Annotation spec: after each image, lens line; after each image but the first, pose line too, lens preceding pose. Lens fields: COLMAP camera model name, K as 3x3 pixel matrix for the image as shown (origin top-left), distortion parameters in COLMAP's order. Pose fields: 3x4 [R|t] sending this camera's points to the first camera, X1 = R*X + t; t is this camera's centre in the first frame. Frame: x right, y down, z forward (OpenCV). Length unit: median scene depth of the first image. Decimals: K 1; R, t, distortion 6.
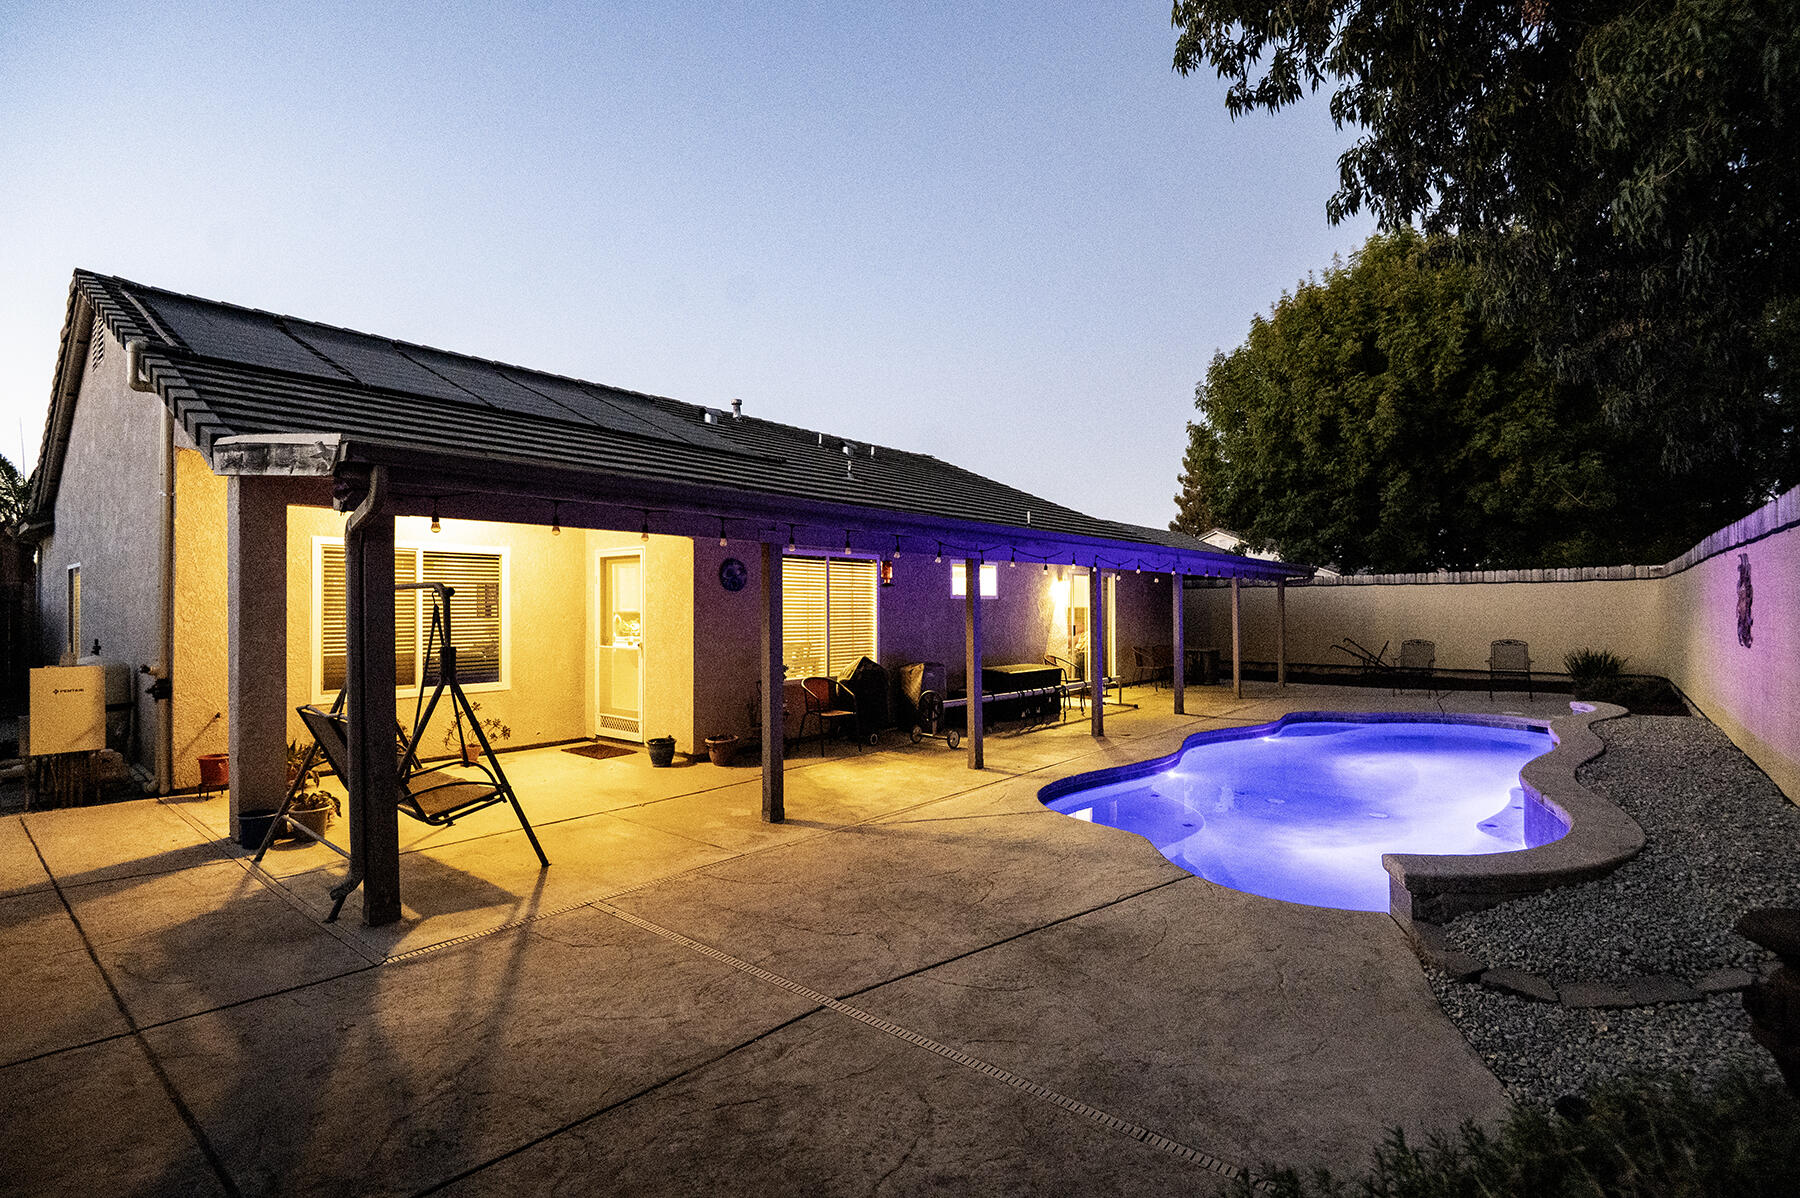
lens RADIAL K [[830.2, 0, 900.0], [0, 830.2, 599.0], [0, 0, 1]] dist [-0.000483, -0.000188]
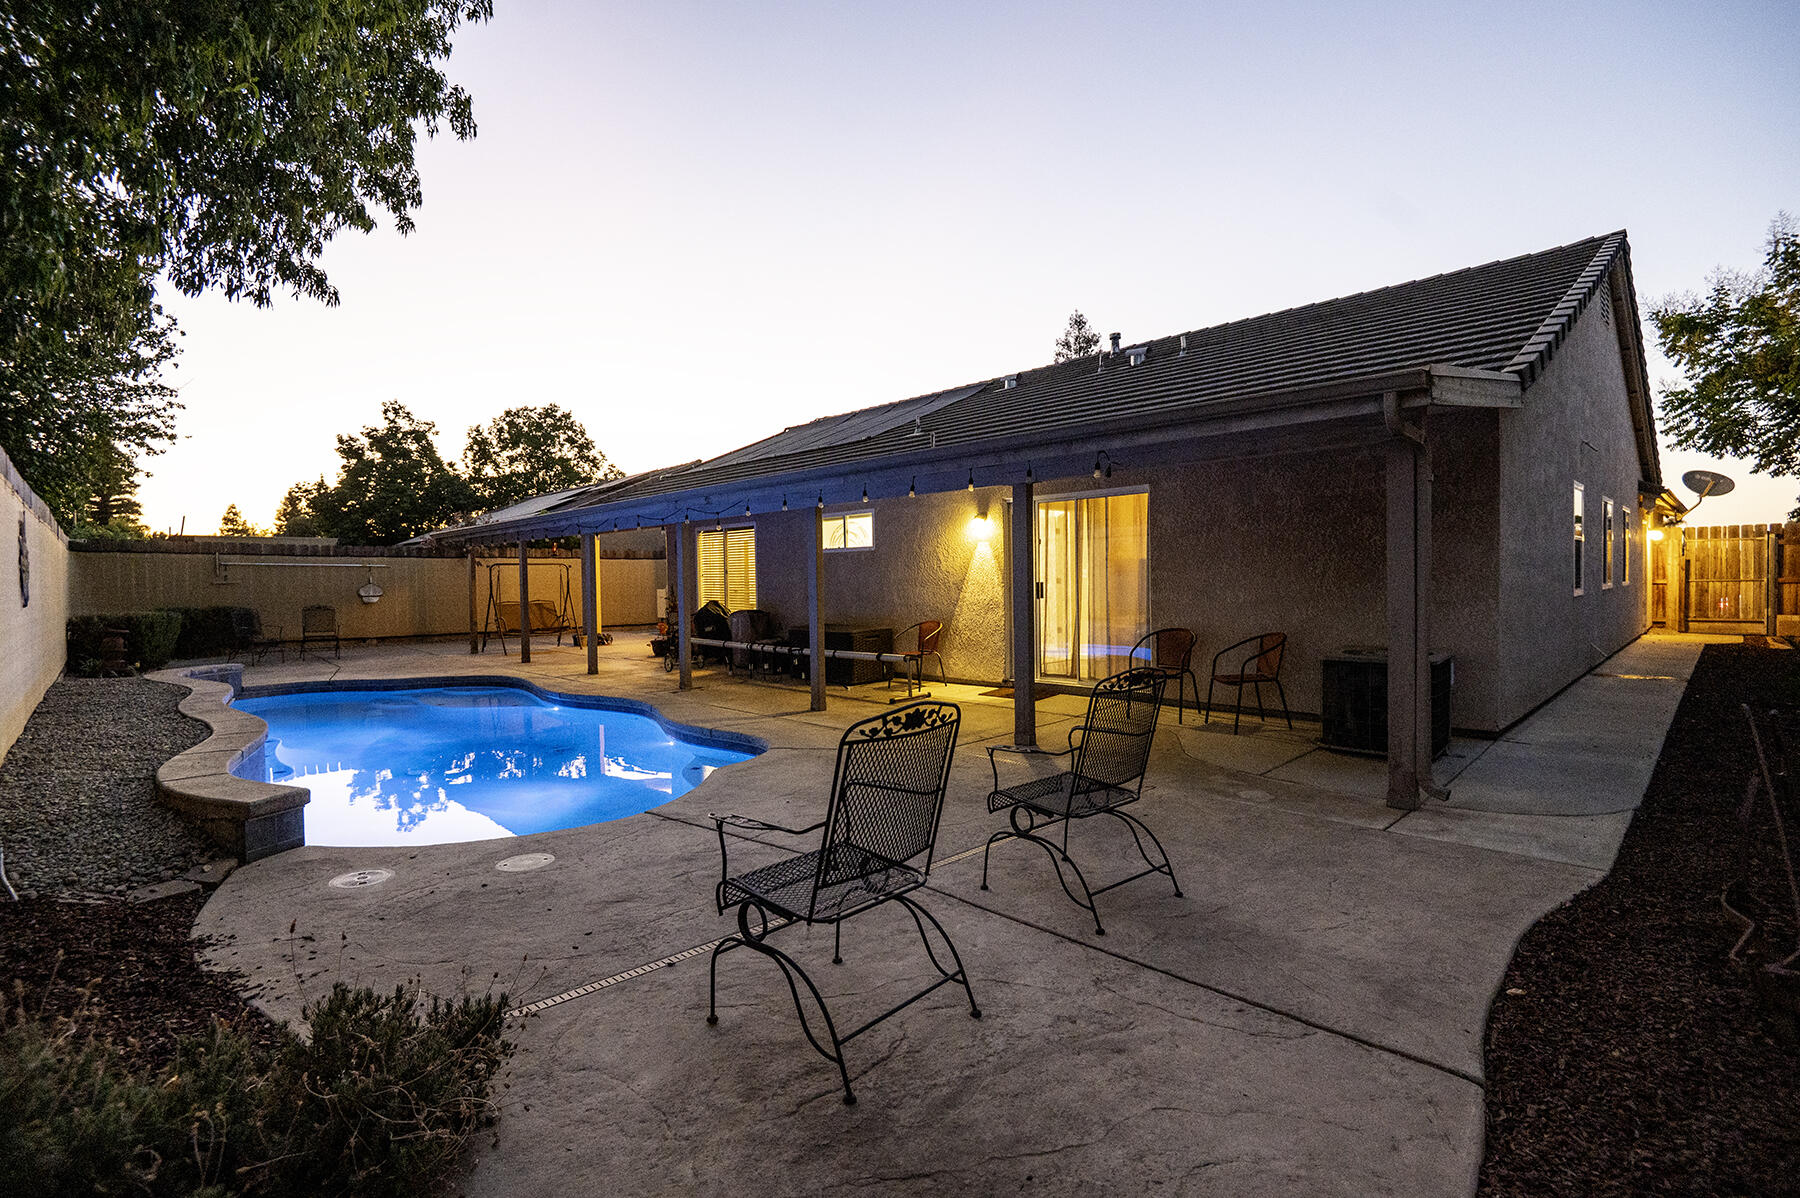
lens RADIAL K [[830.2, 0, 900.0], [0, 830.2, 599.0], [0, 0, 1]] dist [-0.000483, -0.000188]
pose [[-0.079078, 0.028458, -0.996462, 0.760226], [0.029904, 0.999210, 0.026164, 0.023383], [0.996420, -0.027729, -0.079866, 0.827480]]
